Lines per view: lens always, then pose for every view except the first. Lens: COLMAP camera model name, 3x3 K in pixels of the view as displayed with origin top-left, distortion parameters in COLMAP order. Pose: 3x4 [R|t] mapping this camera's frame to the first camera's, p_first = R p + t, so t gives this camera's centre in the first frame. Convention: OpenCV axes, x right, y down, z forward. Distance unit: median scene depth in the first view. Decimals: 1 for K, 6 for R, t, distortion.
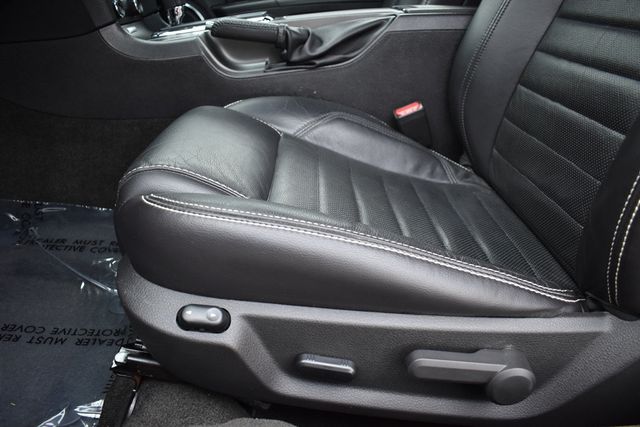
lens RADIAL K [[496.9, 0, 319.7], [0, 496.9, 207.7], [0, 0, 1]] dist [-0.092463, 0.009584]
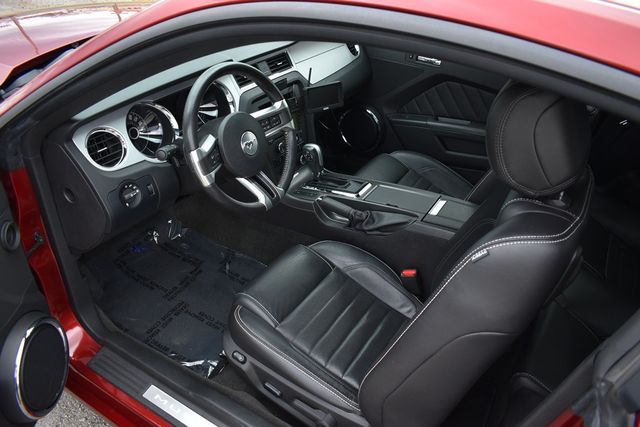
lens RADIAL K [[496.9, 0, 324.8], [0, 496.9, 215.5], [0, 0, 1]] dist [-0.092463, 0.009584]
pose [[0.851228, 0.295875, -0.433438, 1.186818], [-0.244580, 0.954402, 0.171167, -1.176074], [0.464318, -0.039691, 0.884779, -1.304984]]
